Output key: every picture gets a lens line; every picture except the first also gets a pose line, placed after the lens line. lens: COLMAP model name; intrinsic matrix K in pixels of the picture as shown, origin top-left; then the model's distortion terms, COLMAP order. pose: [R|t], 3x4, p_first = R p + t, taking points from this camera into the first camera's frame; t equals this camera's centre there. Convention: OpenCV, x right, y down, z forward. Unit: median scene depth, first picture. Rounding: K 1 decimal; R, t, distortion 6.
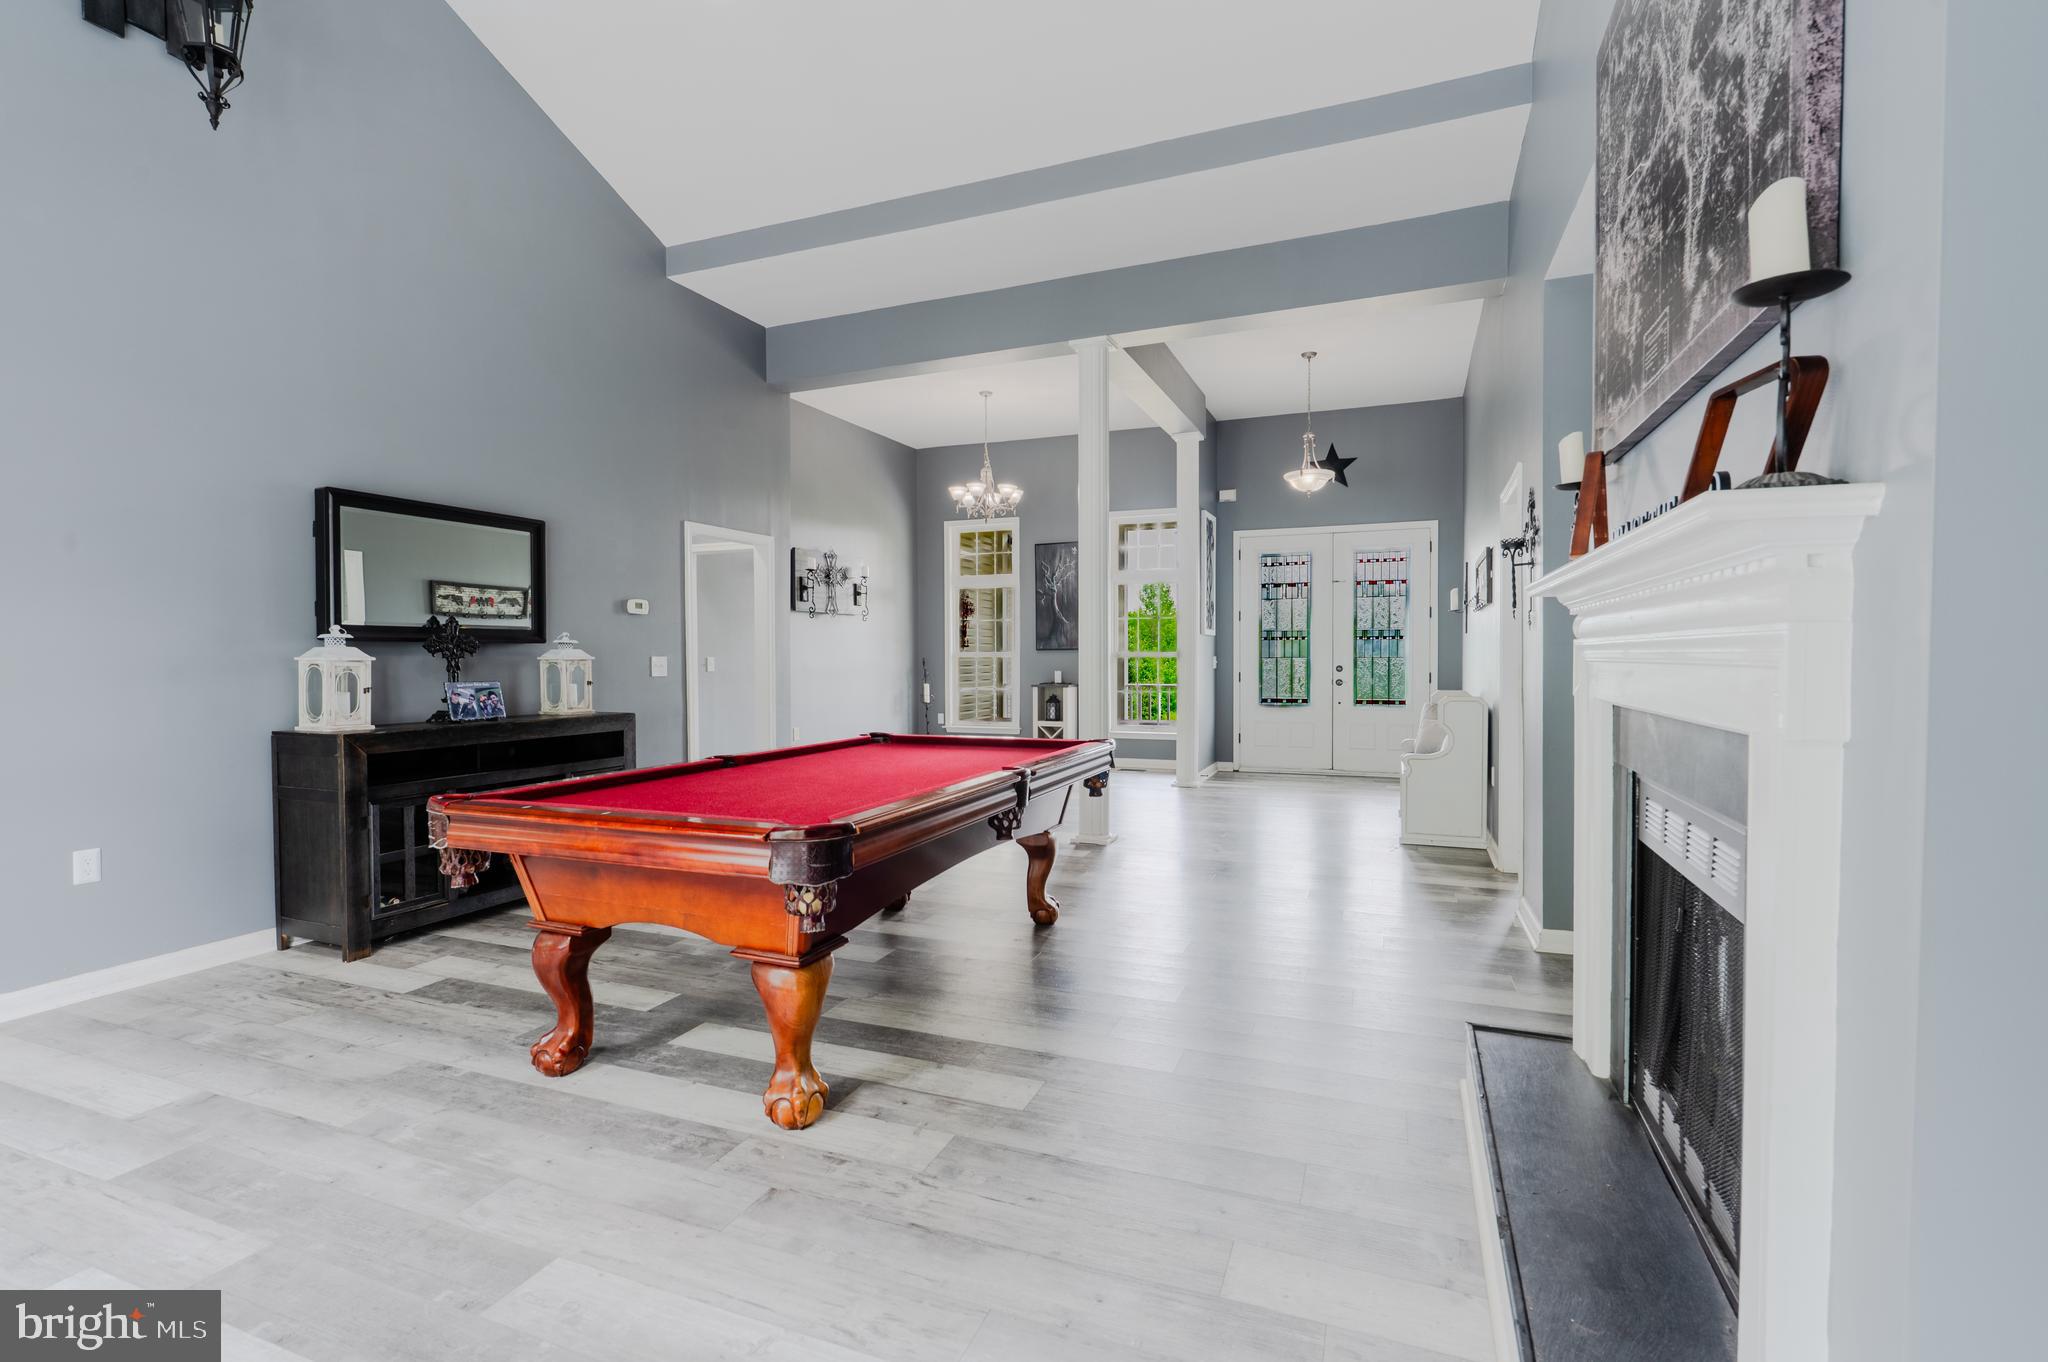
lens RADIAL K [[936.2, 0, 1035.0], [0, 936.2, 676.1], [0, 0, 1]] dist [-0.001675, 0.000444]
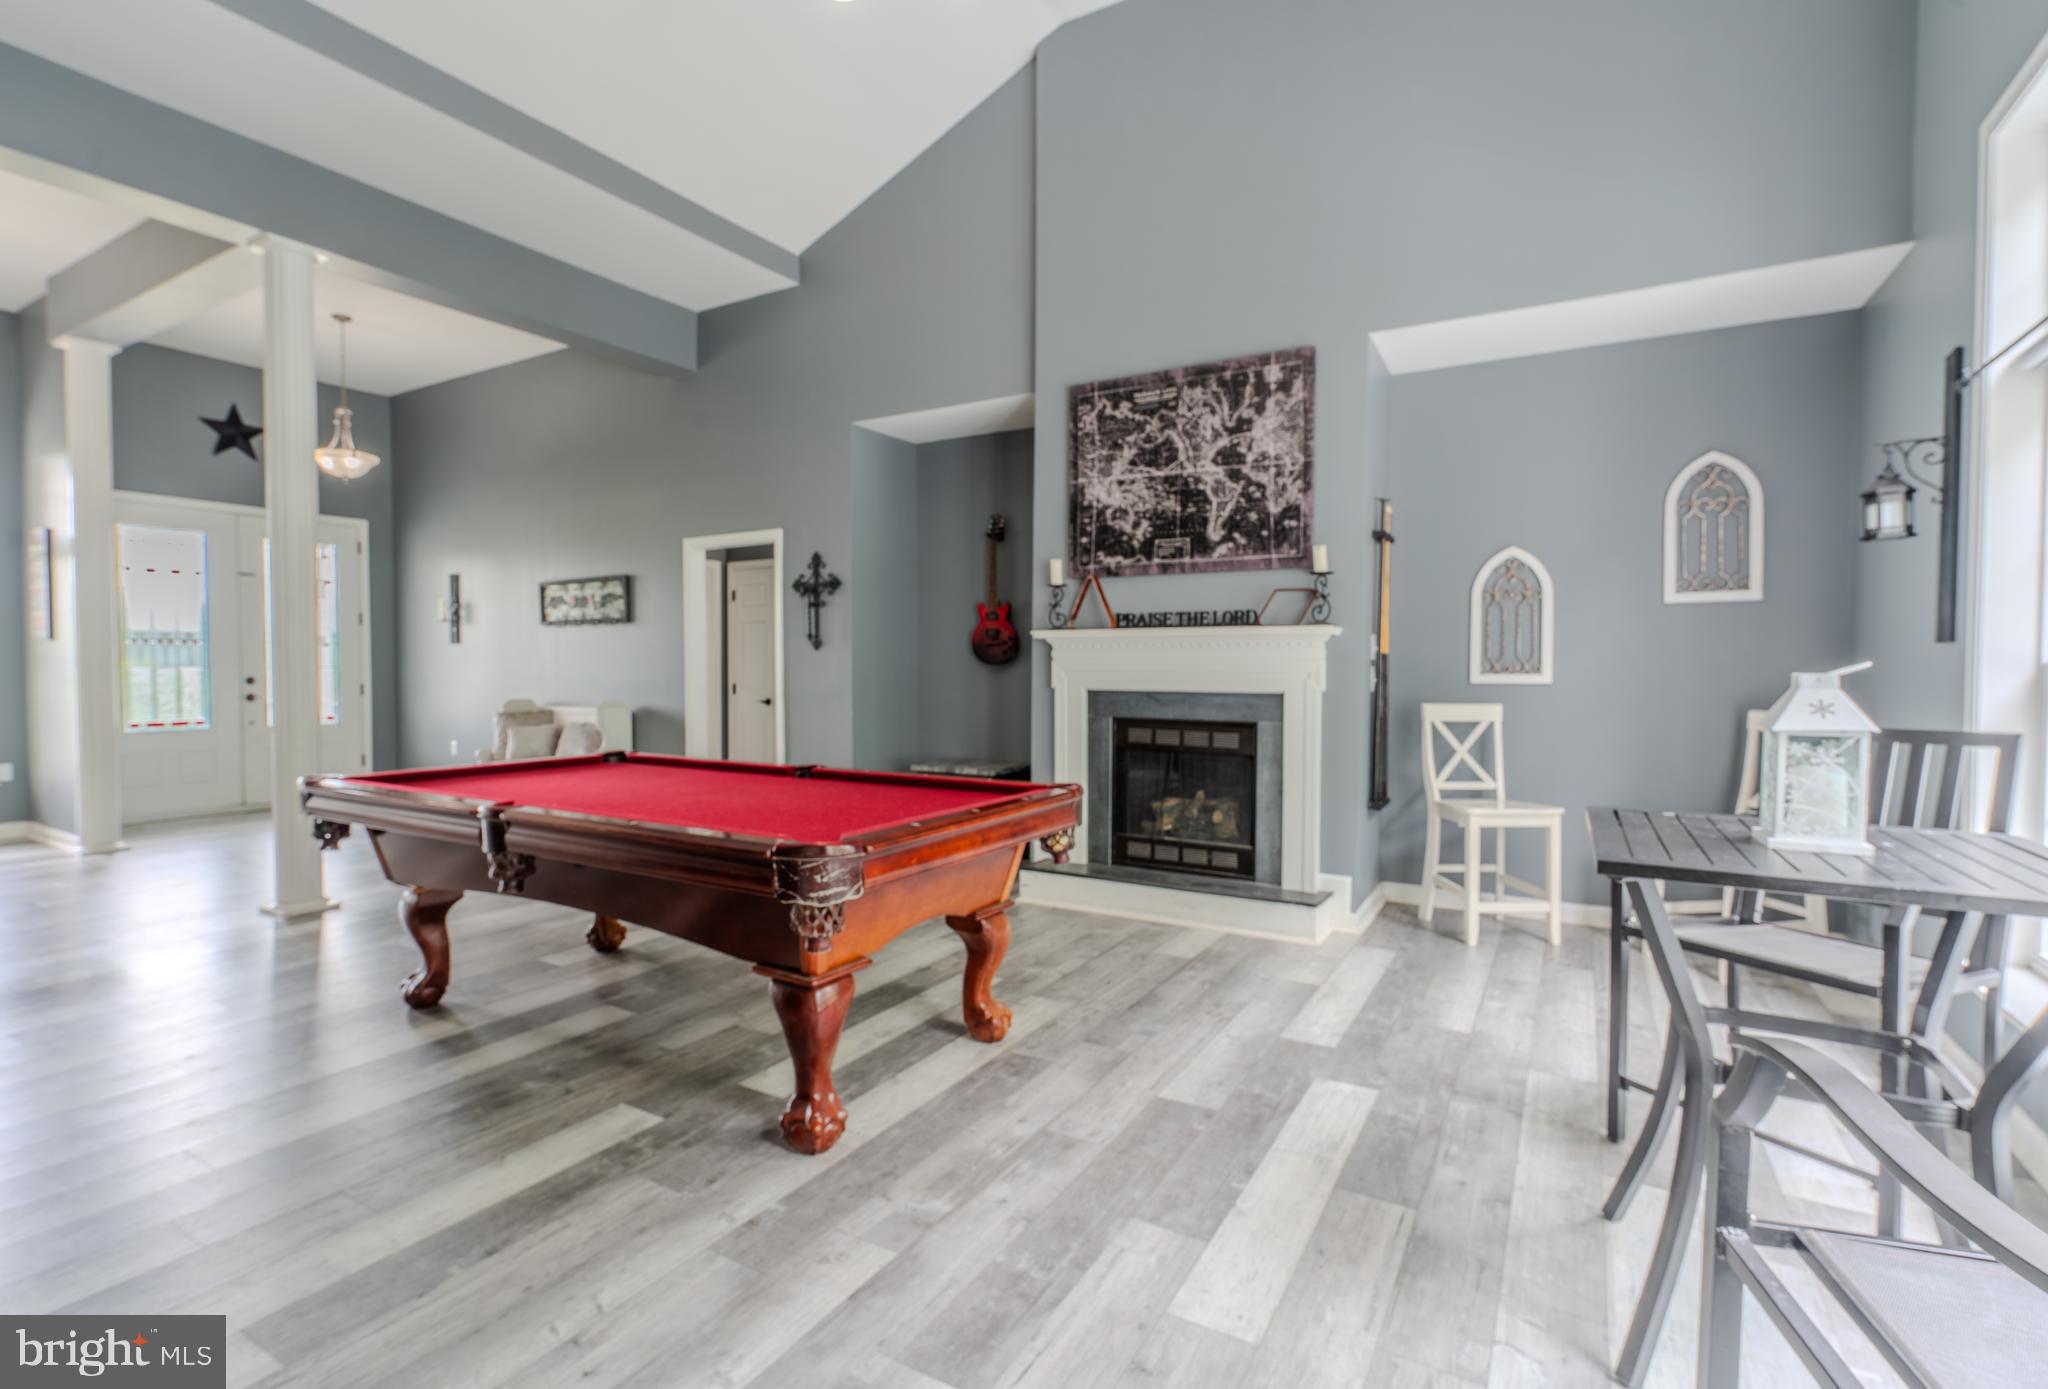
lens RADIAL K [[971.6, 0, 1021.7], [0, 971.6, 683.9], [0, 0, 1]] dist [0.002349, 0.000555]
pose [[0.142023, -0.010955, 0.989803, -1.506044], [0.015008, 0.999848, 0.008913, -0.009563], [-0.989750, 0.013589, 0.142166, 0.751298]]
